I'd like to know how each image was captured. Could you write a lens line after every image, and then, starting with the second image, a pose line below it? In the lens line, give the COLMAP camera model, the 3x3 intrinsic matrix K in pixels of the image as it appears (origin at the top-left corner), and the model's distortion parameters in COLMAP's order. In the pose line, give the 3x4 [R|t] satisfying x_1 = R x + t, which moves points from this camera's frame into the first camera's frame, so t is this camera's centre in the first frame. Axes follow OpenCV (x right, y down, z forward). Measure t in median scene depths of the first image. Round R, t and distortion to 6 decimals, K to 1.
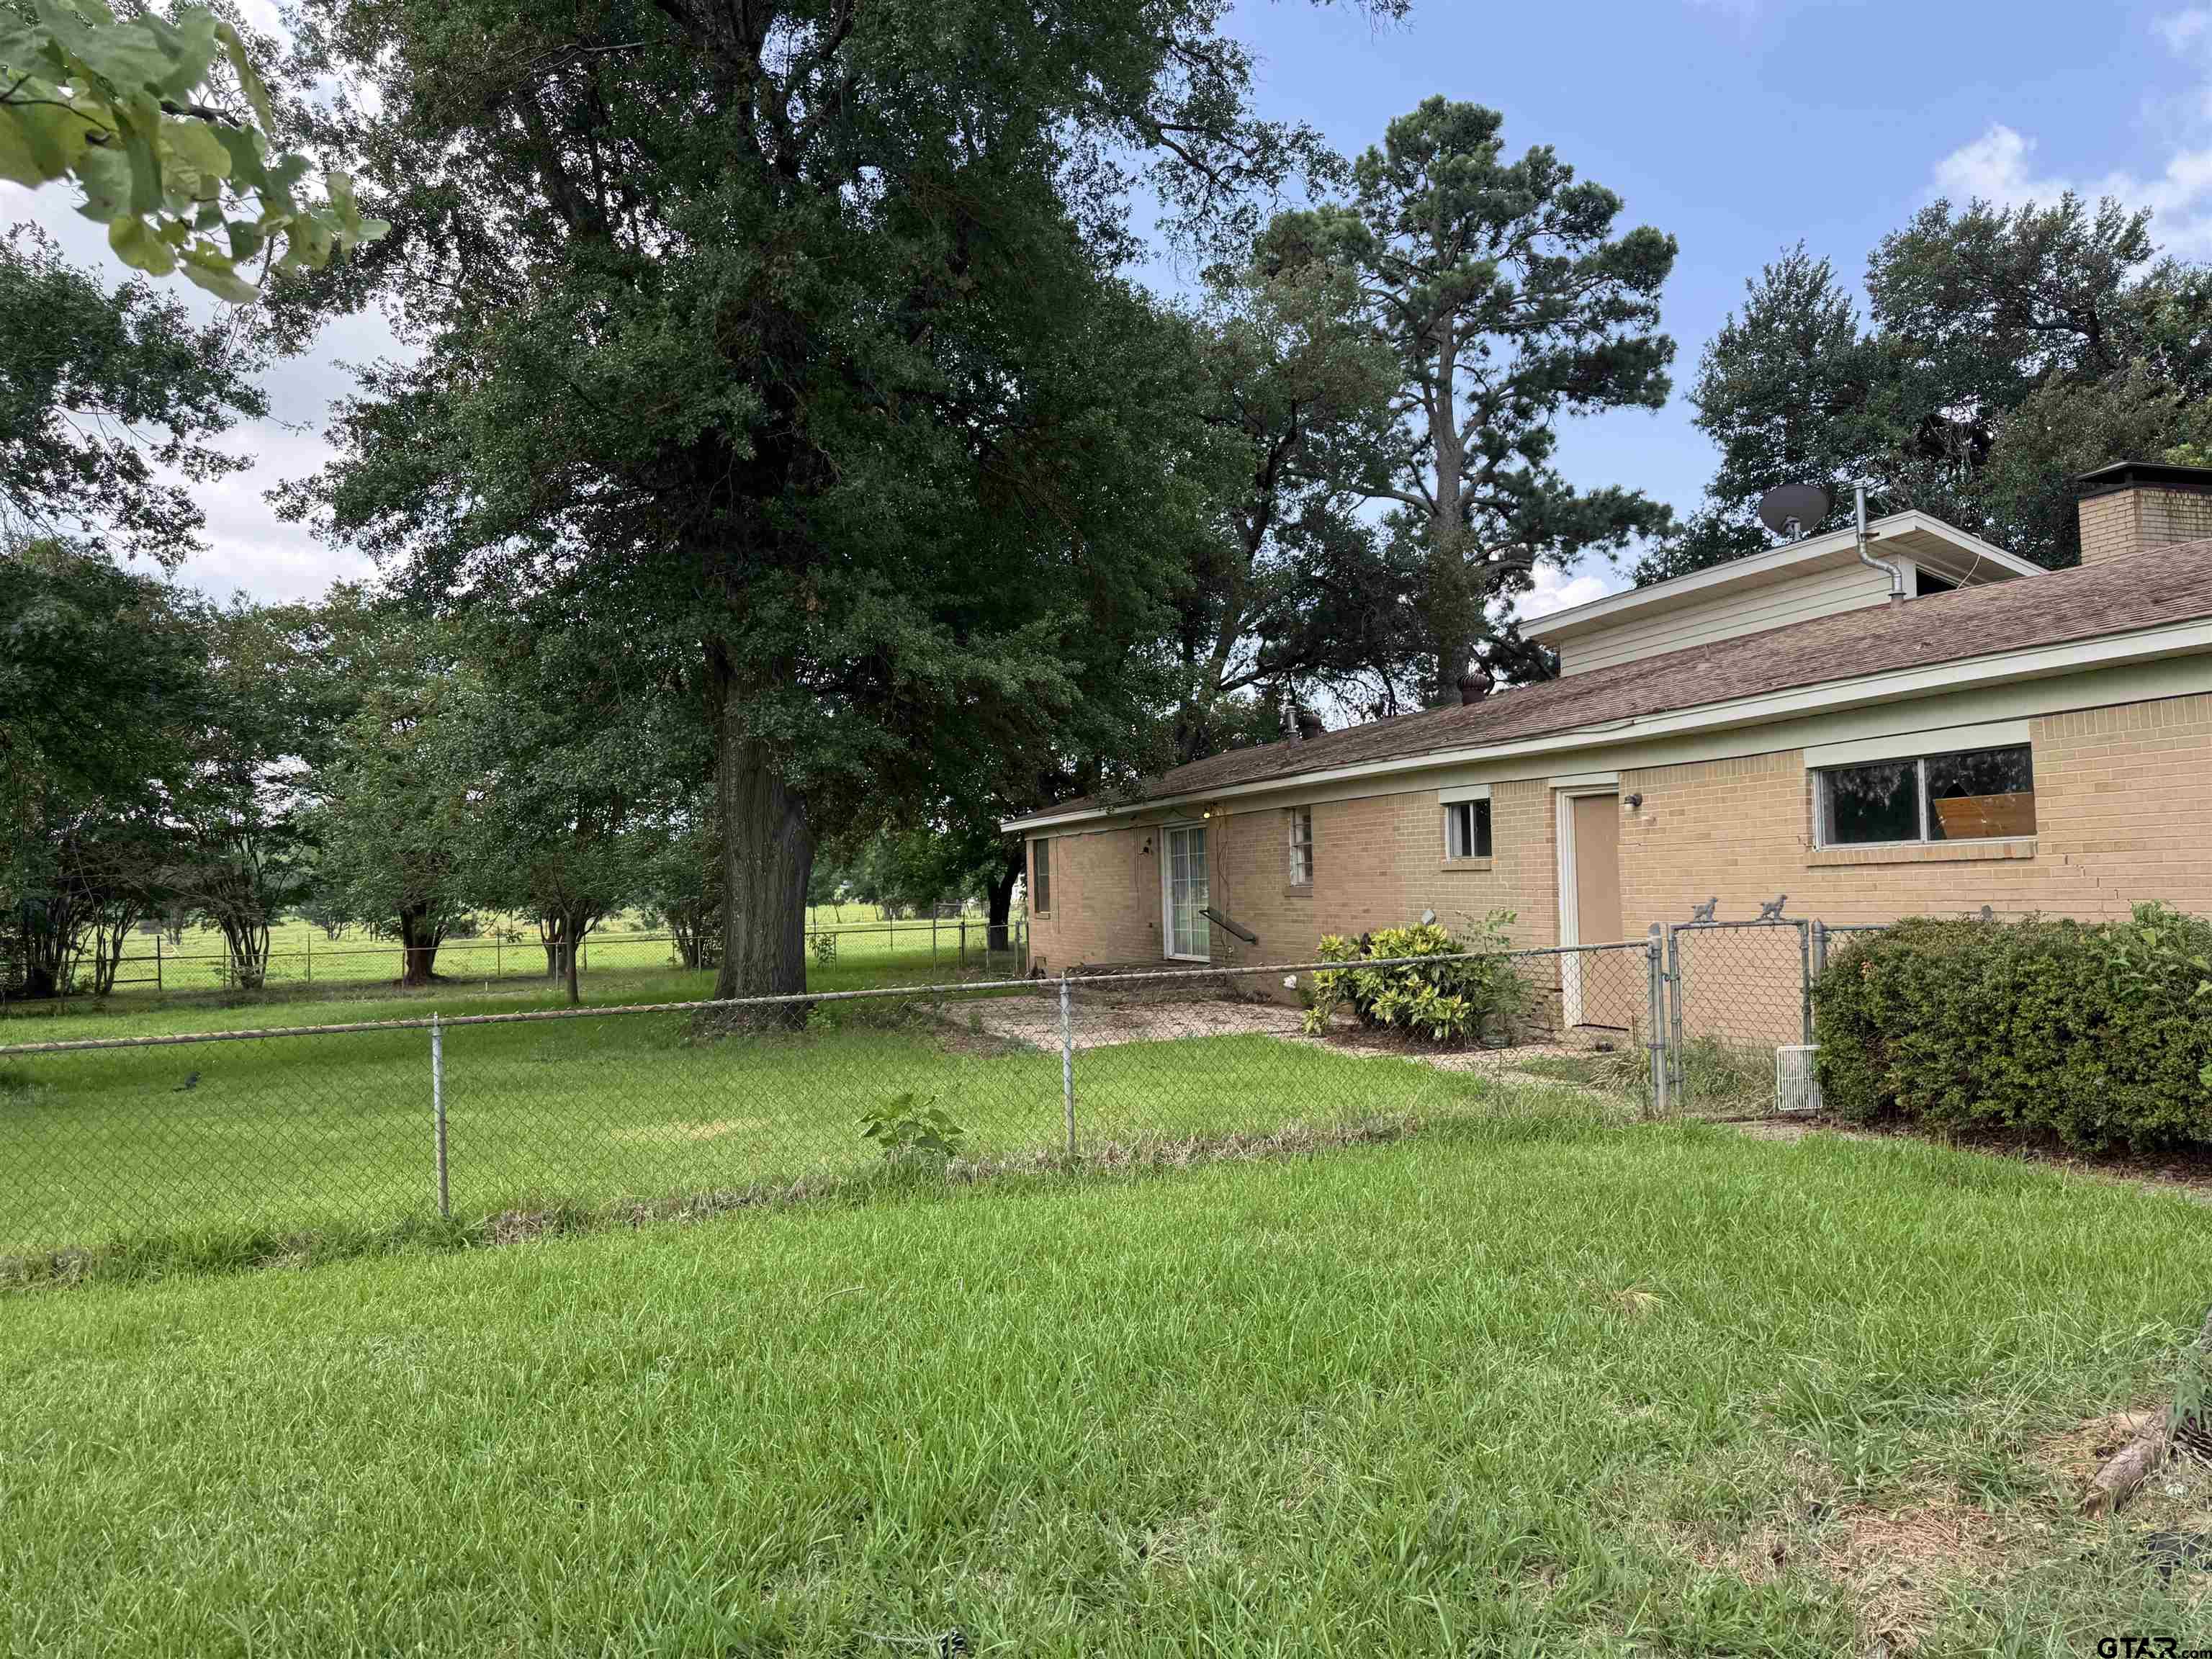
lens RADIAL K [[1552.0, 0, 1119.7], [0, 1552.0, 829.6], [0, 0, 1]] dist [0.087853, -0.099434]
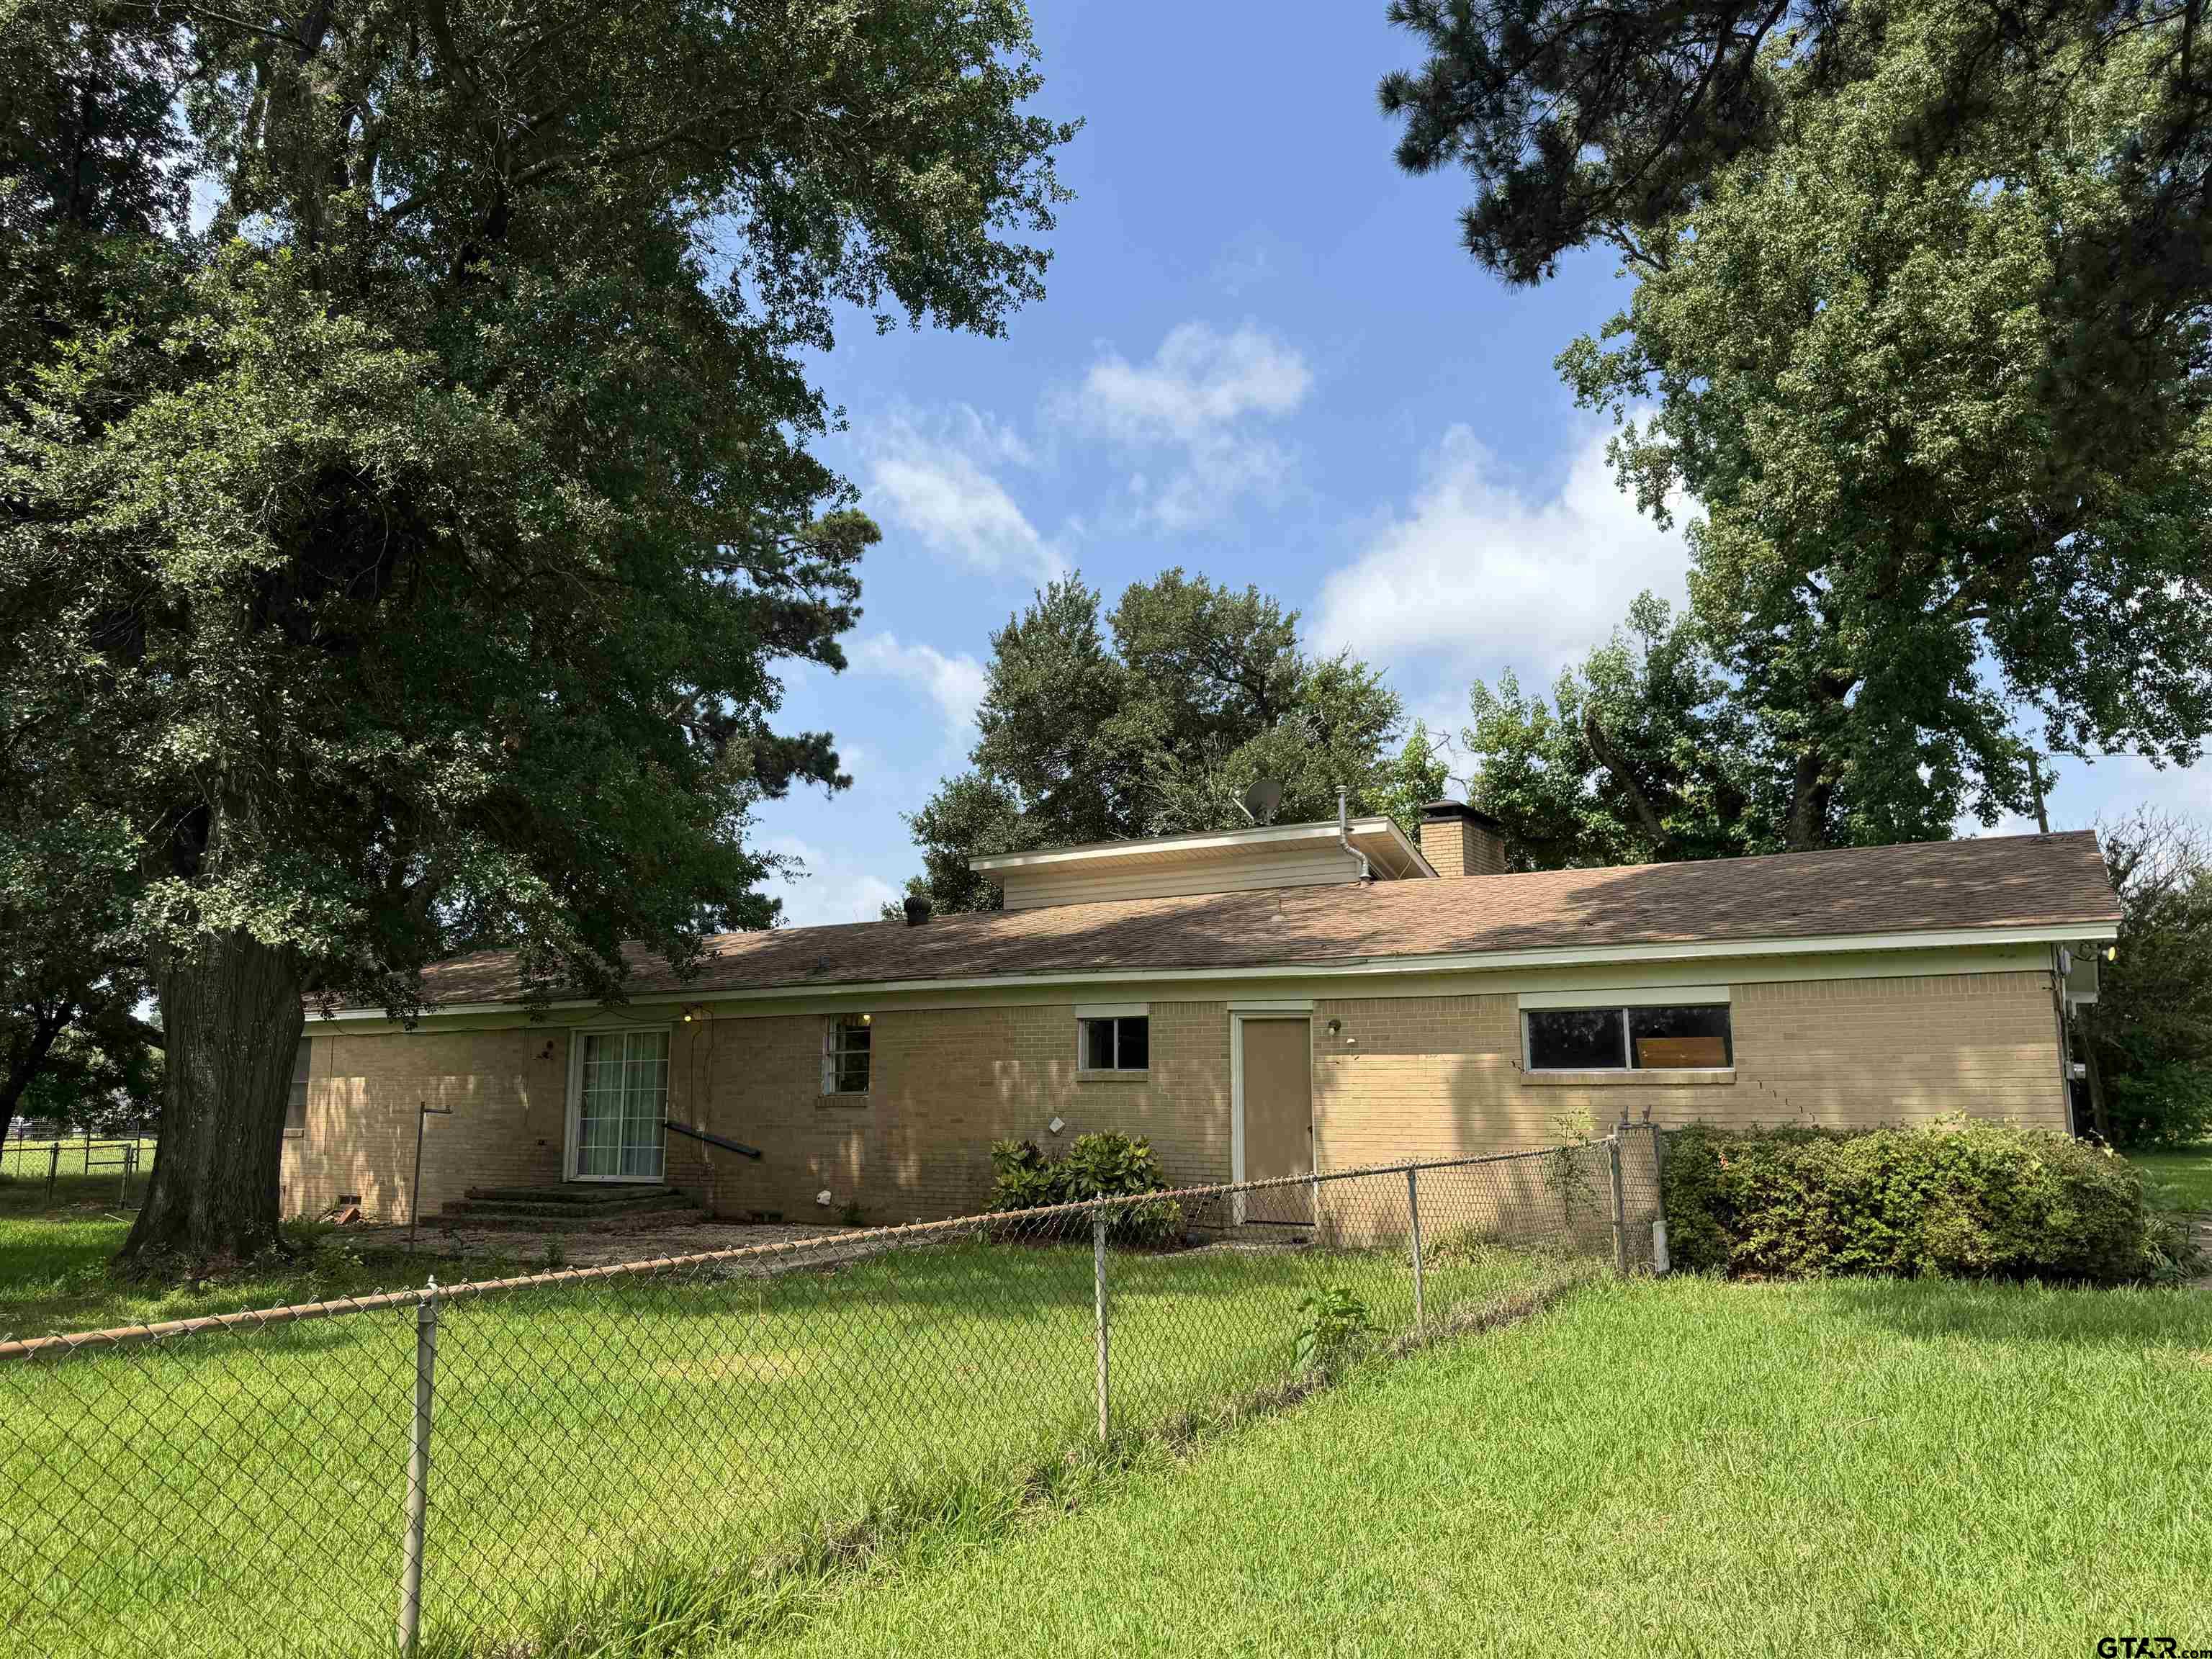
lens RADIAL K [[1552.0, 0, 1119.7], [0, 1552.0, 829.6], [0, 0, 1]] dist [0.087853, -0.099434]
pose [[0.762713, 0.134602, 0.632576, -0.530807], [-0.040744, 0.986160, -0.160713, 0.028813], [-0.645453, 0.096804, 0.757641, 0.168748]]
